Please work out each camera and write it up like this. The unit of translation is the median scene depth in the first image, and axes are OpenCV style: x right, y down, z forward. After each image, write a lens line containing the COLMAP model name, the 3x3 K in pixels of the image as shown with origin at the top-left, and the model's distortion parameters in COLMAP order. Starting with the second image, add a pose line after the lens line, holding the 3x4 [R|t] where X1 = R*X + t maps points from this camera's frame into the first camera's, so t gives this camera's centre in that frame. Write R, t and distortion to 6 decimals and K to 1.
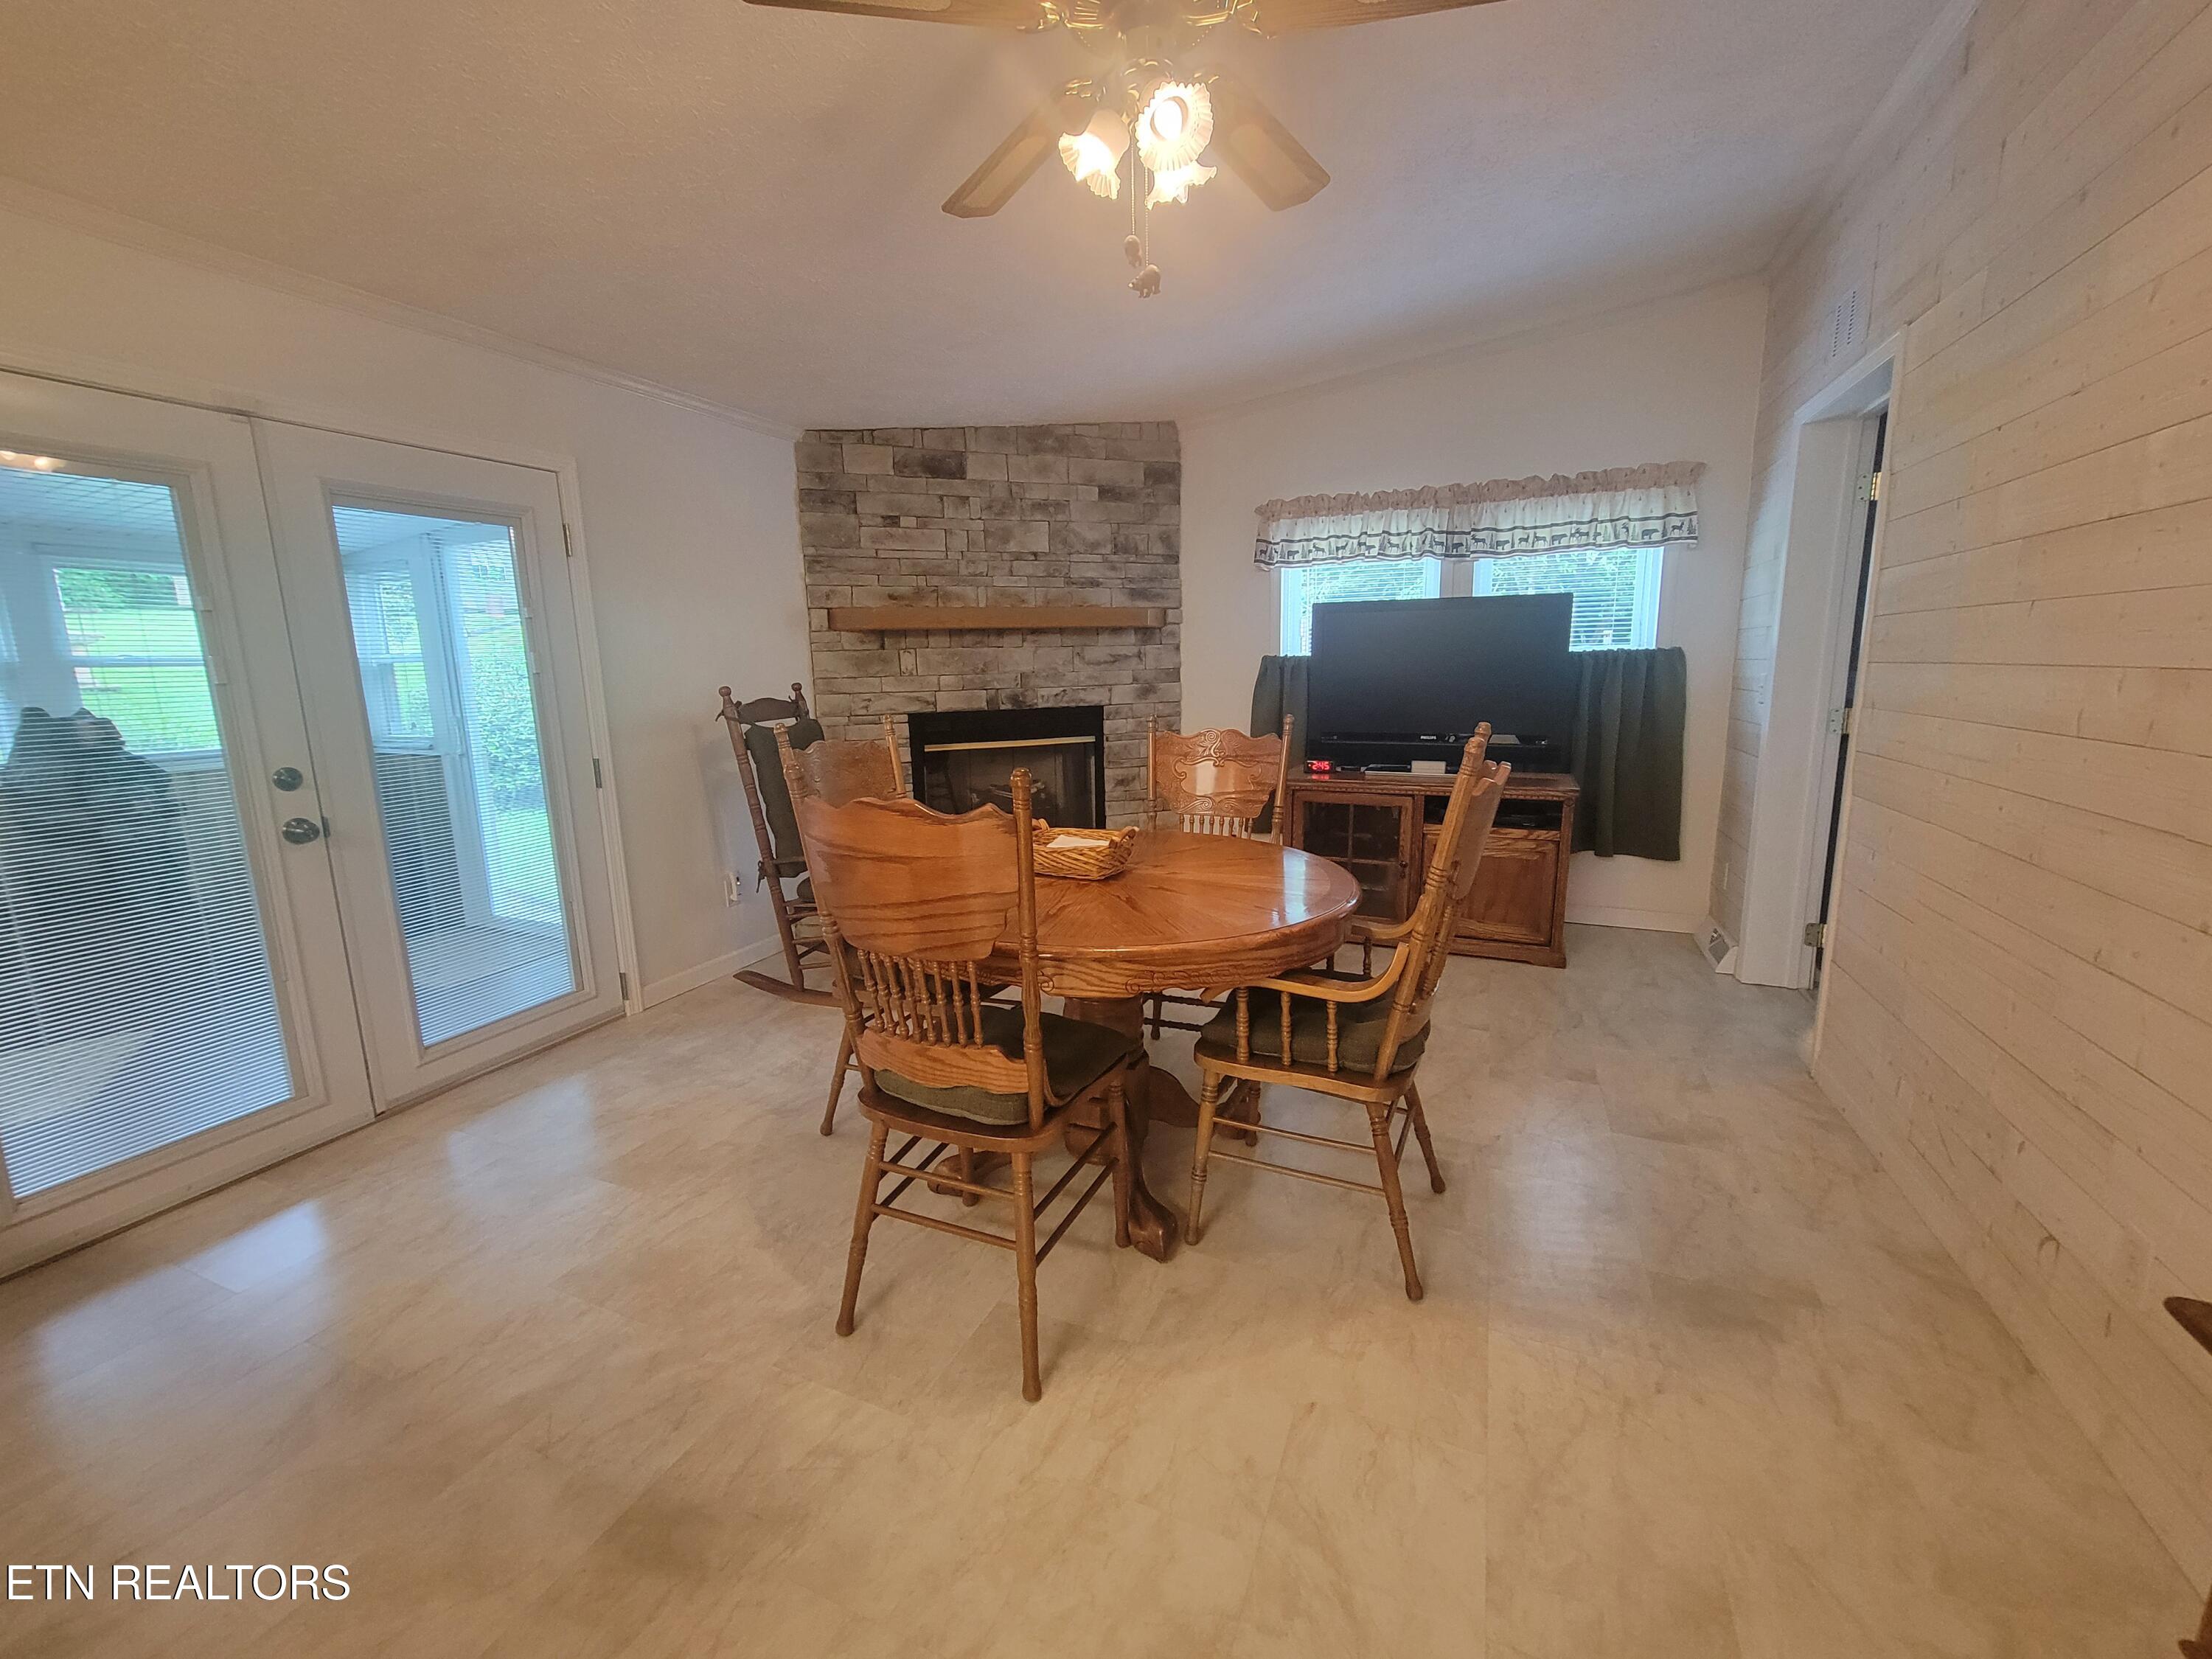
lens RADIAL K [[875.8, 0, 1106.0], [0, 875.8, 829.5], [0, 0, 1]] dist [0.000399, 0.000128]
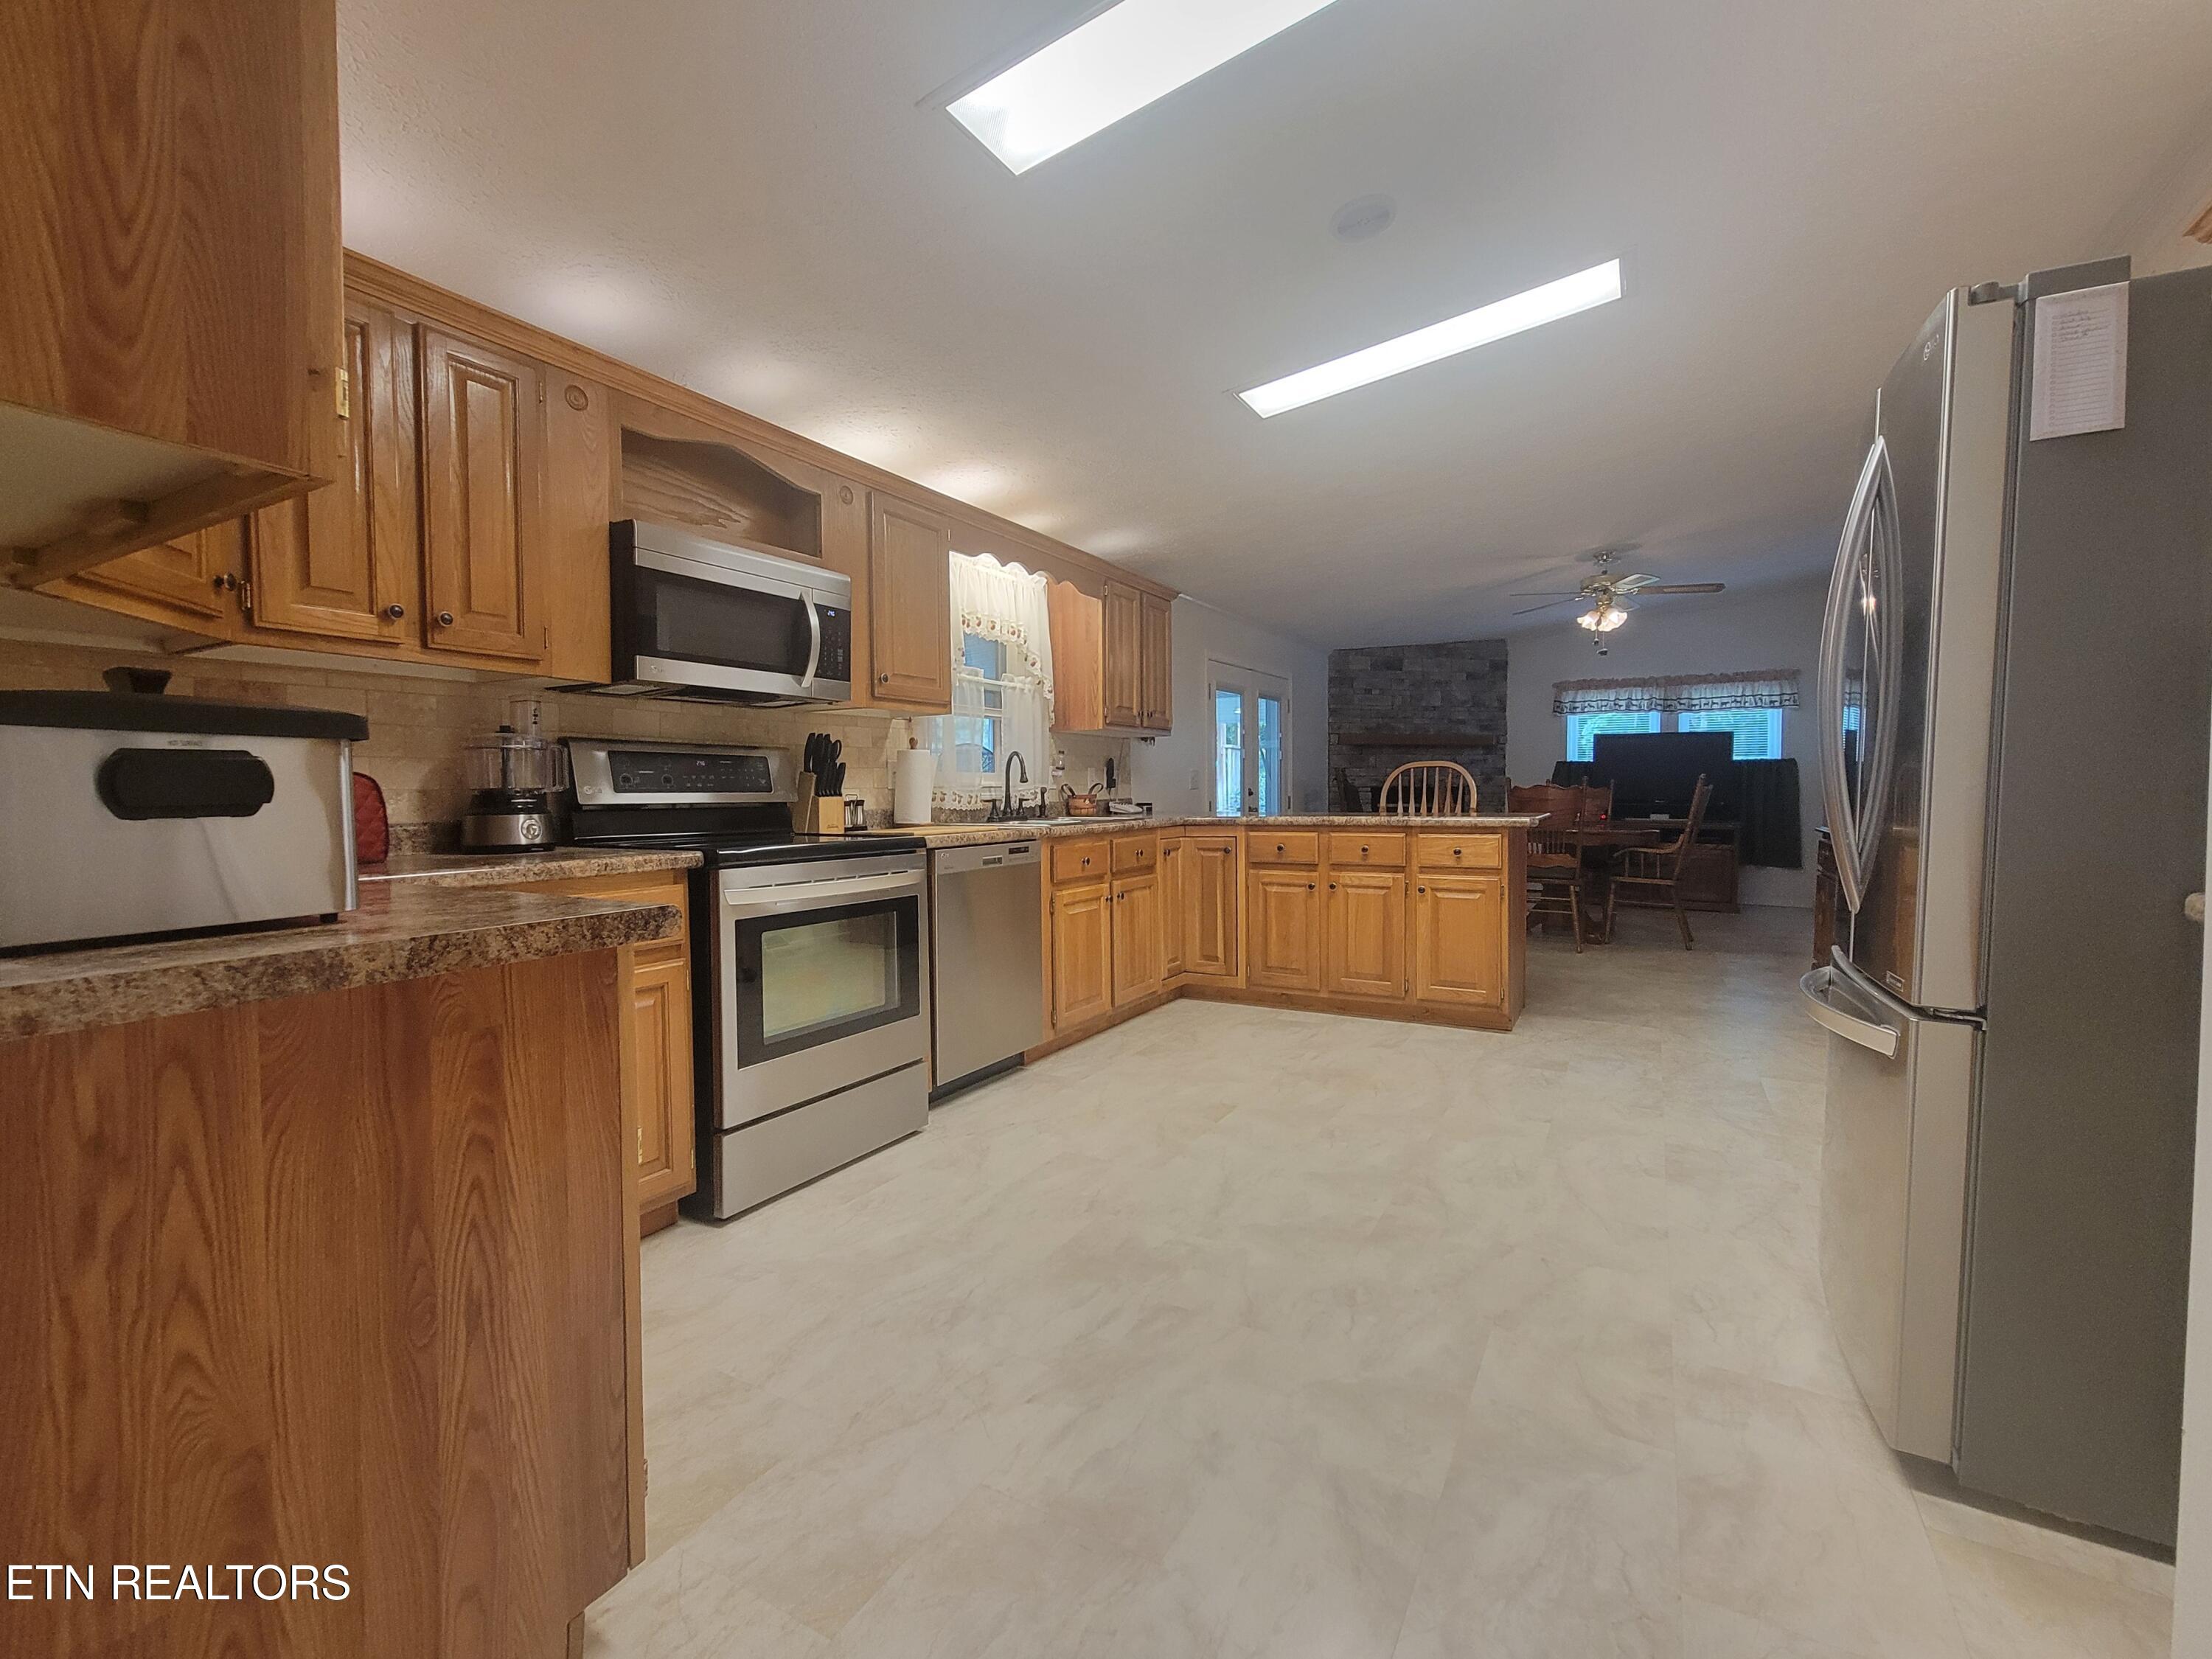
lens RADIAL K [[930.9, 0, 1106.0], [0, 930.9, 829.5], [0, 0, 1]] dist [0.001356, 0.000764]
pose [[0.992614, 0.024114, -0.118896, -0.587940], [-0.040487, 0.989705, -0.137277, 0.281984], [0.114361, 0.141076, 0.983371, -1.138305]]
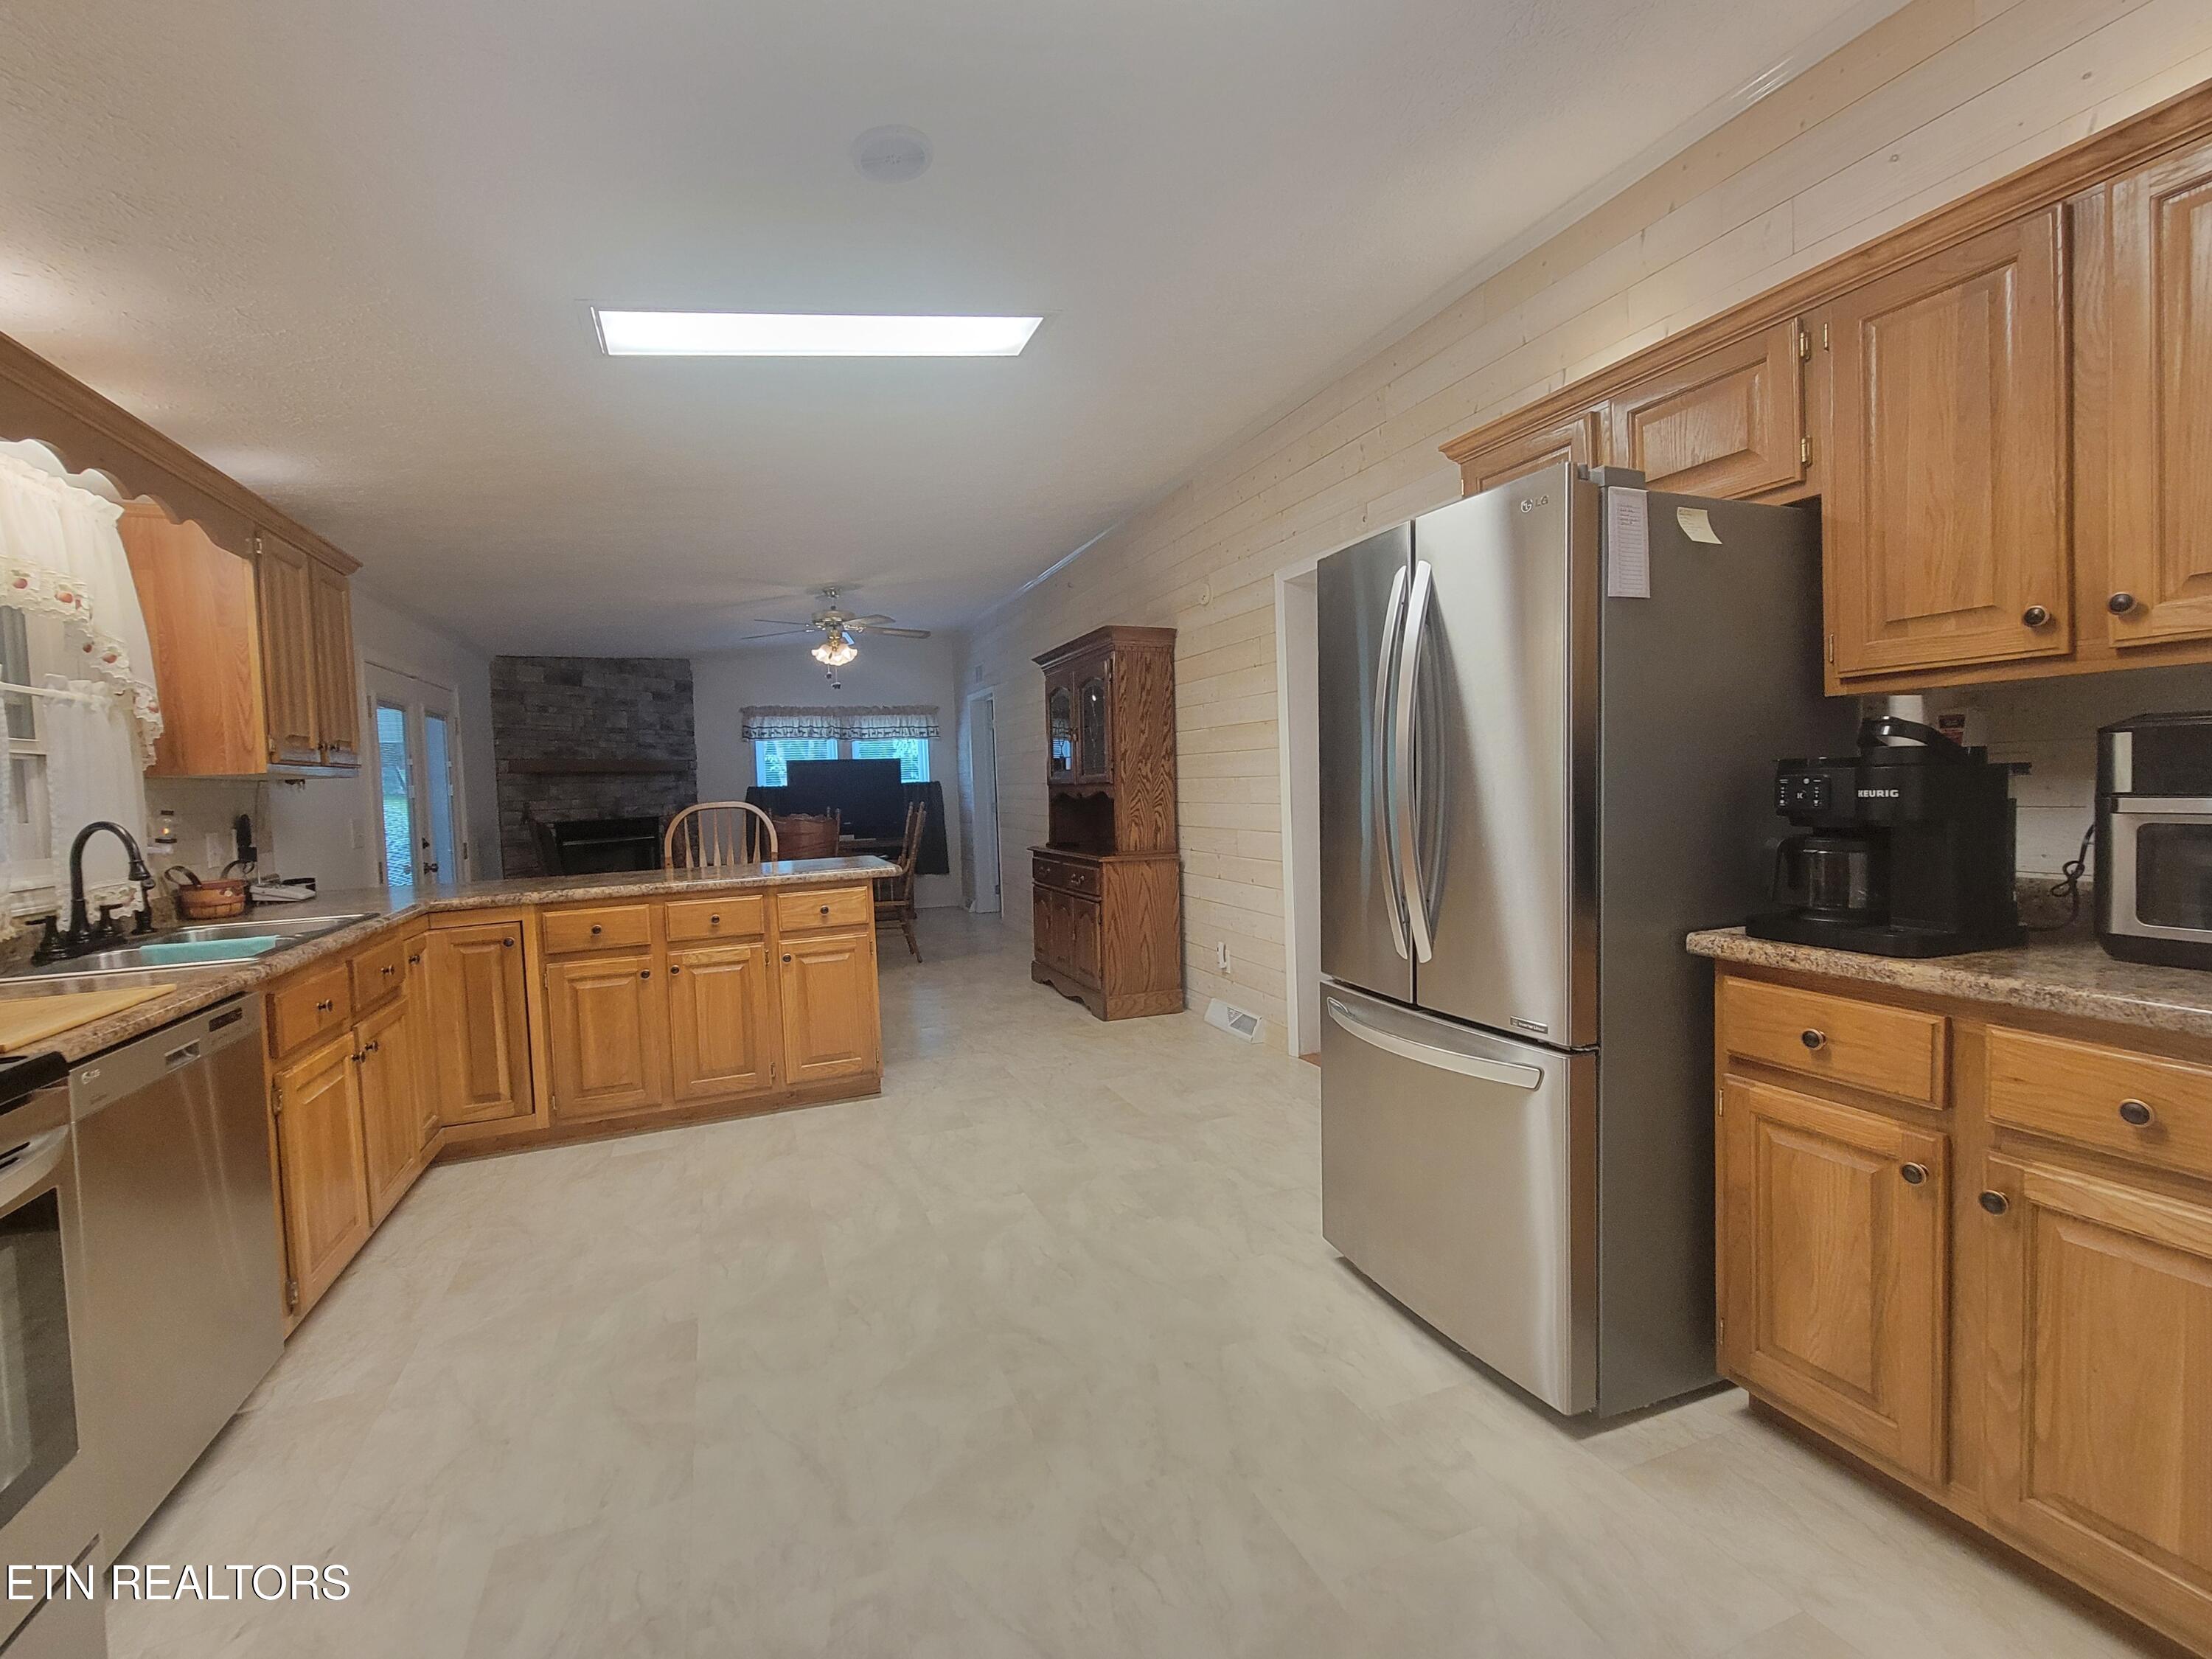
lens RADIAL K [[942.1, 0, 1053.7], [0, 942.1, 825.3], [0, 0, 1]] dist [0.000543, -0.000171]
pose [[0.733733, -0.034518, 0.678561, -0.771037], [0.145175, 0.983609, -0.106944, 0.205813], [-0.663747, 0.176978, 0.726718, -0.937925]]
